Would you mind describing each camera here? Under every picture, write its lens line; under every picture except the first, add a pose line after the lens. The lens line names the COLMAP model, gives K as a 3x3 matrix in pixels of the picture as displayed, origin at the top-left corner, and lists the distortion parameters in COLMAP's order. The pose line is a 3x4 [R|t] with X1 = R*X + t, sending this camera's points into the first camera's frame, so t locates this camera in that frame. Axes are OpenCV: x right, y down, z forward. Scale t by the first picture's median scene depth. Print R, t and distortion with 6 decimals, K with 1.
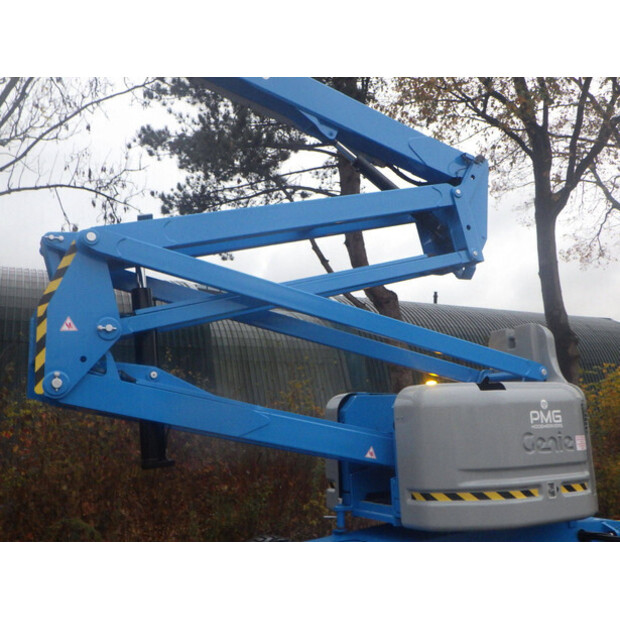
lens RADIAL K [[622.9, 0, 309.5], [0, 622.9, 302.4], [0, 0, 1]] dist [0.000577, -0.014271]
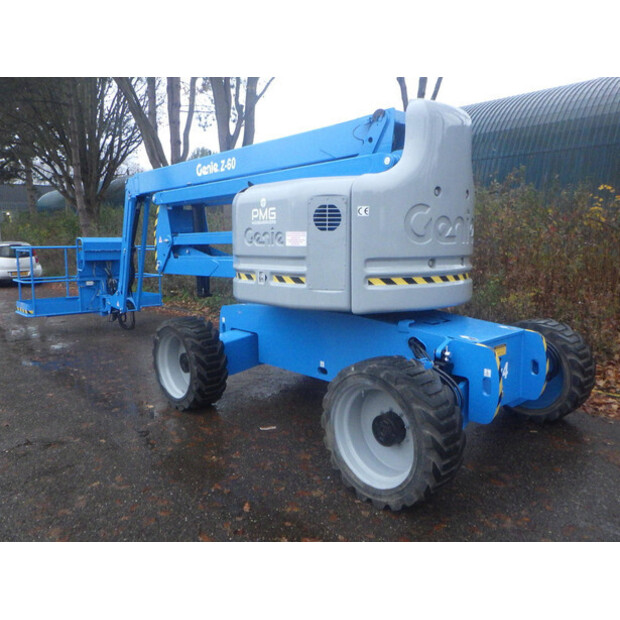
lens RADIAL K [[514.3, 0, 311.3], [0, 514.3, 303.8], [0, 0, 1]] dist [-0.000869, 0.004850]
pose [[0.265238, 0.152850, -0.951990, 1.296346], [0.190318, 0.959629, 0.207101, 0.163572], [0.945213, -0.236112, 0.225440, 0.836545]]
